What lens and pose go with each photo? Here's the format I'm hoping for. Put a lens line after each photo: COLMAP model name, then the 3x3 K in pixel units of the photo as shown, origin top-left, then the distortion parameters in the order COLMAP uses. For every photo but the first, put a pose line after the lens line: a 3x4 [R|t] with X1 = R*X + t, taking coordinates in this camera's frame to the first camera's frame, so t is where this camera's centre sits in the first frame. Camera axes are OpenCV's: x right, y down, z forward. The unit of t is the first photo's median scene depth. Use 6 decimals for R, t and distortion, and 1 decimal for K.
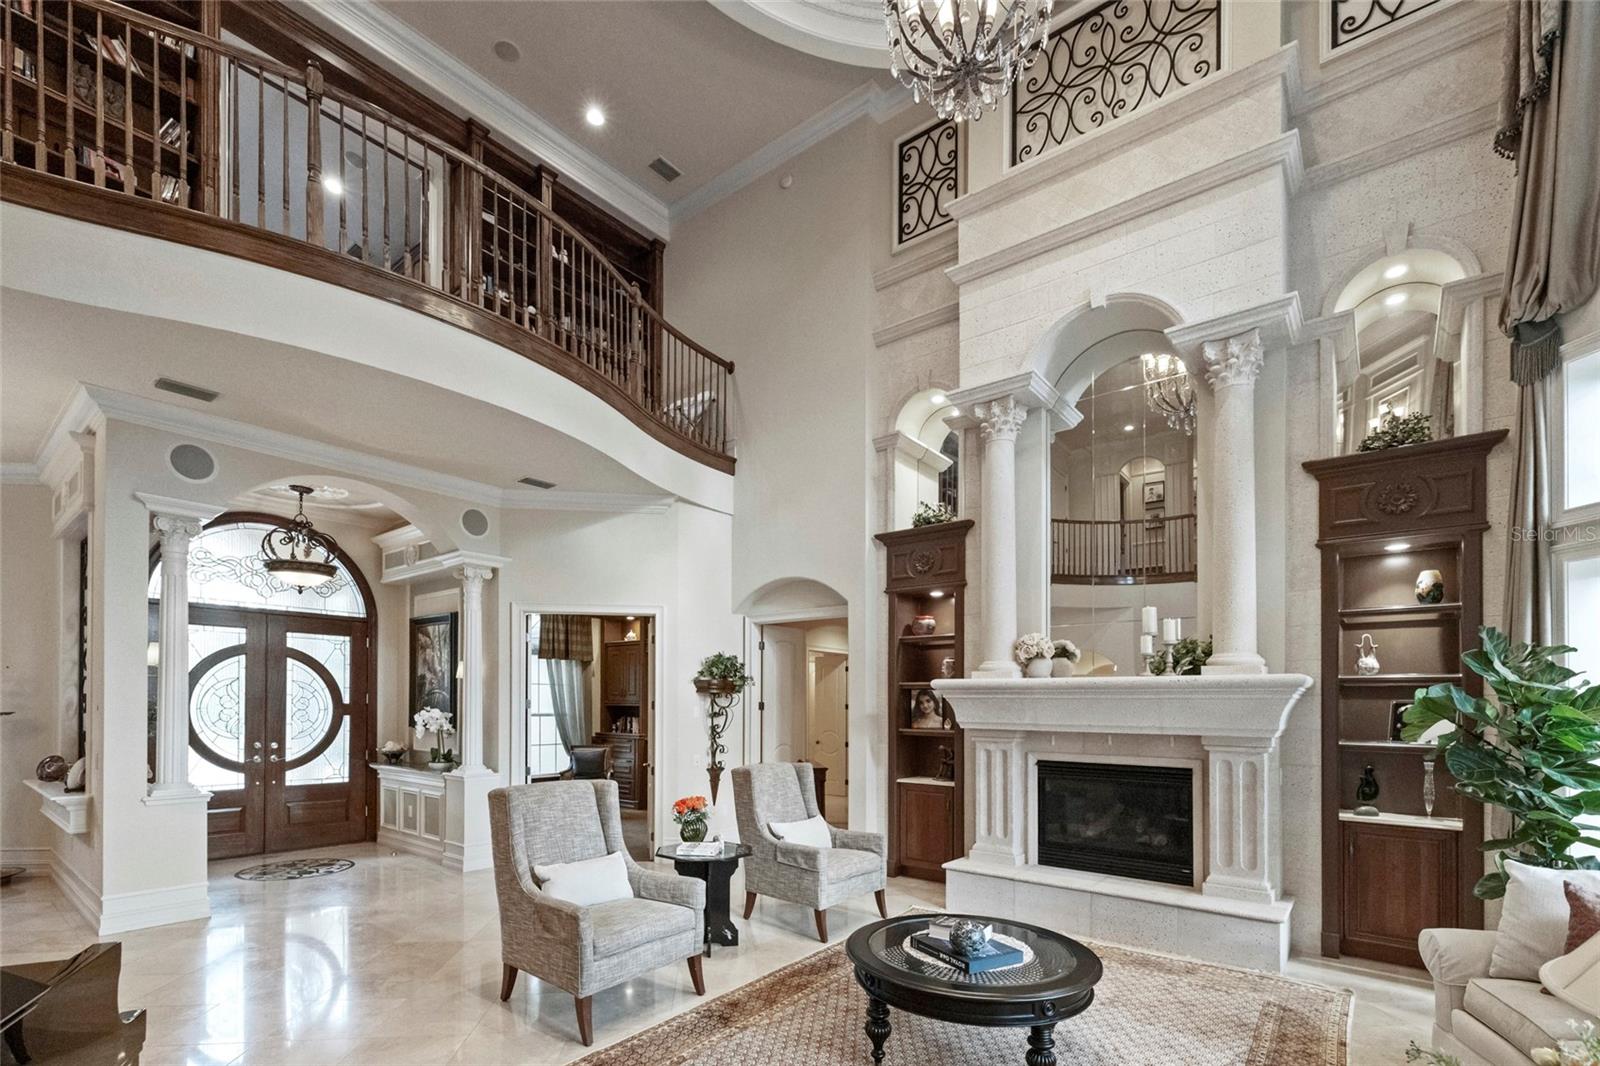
lens RADIAL K [[713.4, 0, 799.1], [0, 713.4, 697.7], [0, 0, 1]] dist [0.000915, 0.000043]
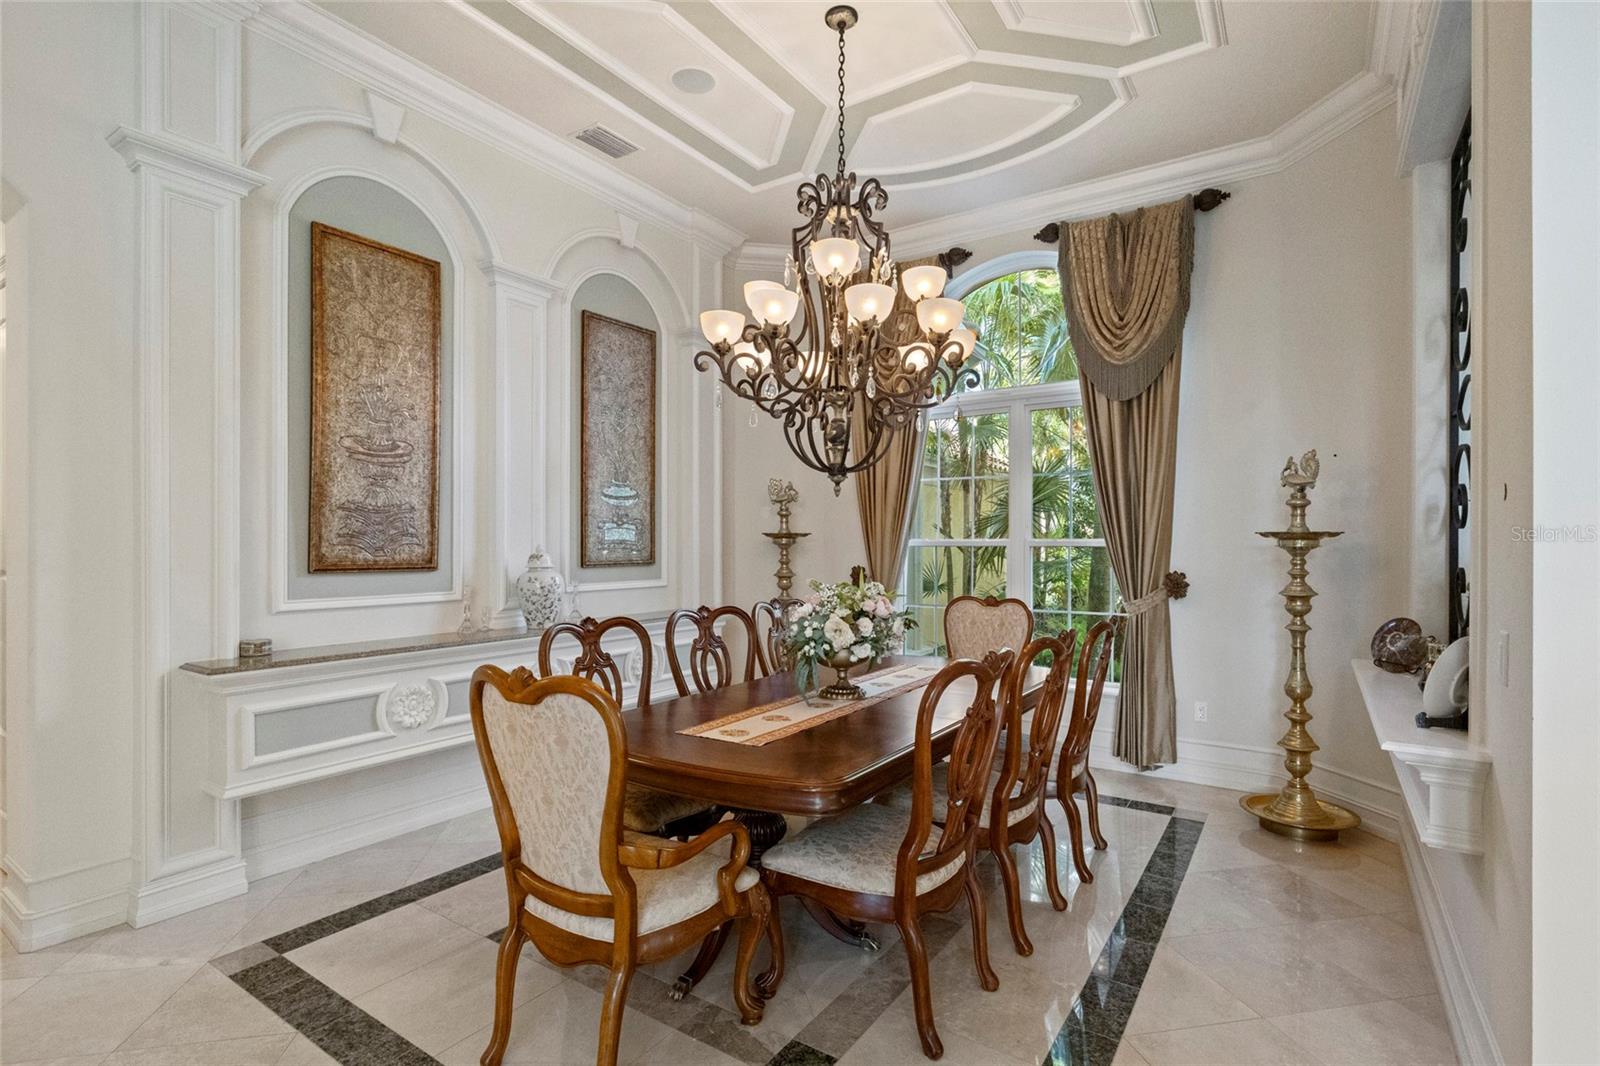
lens RADIAL K [[764.8, 0, 800.0], [0, 764.8, 533.0], [0, 0, 1]] dist [0.001862, 0.000423]
pose [[0.082575, -0.003432, -0.996579, -1.105251], [-0.001199, 0.999993, -0.003543, 0.050480], [0.996584, 0.001487, 0.082570, 1.086657]]
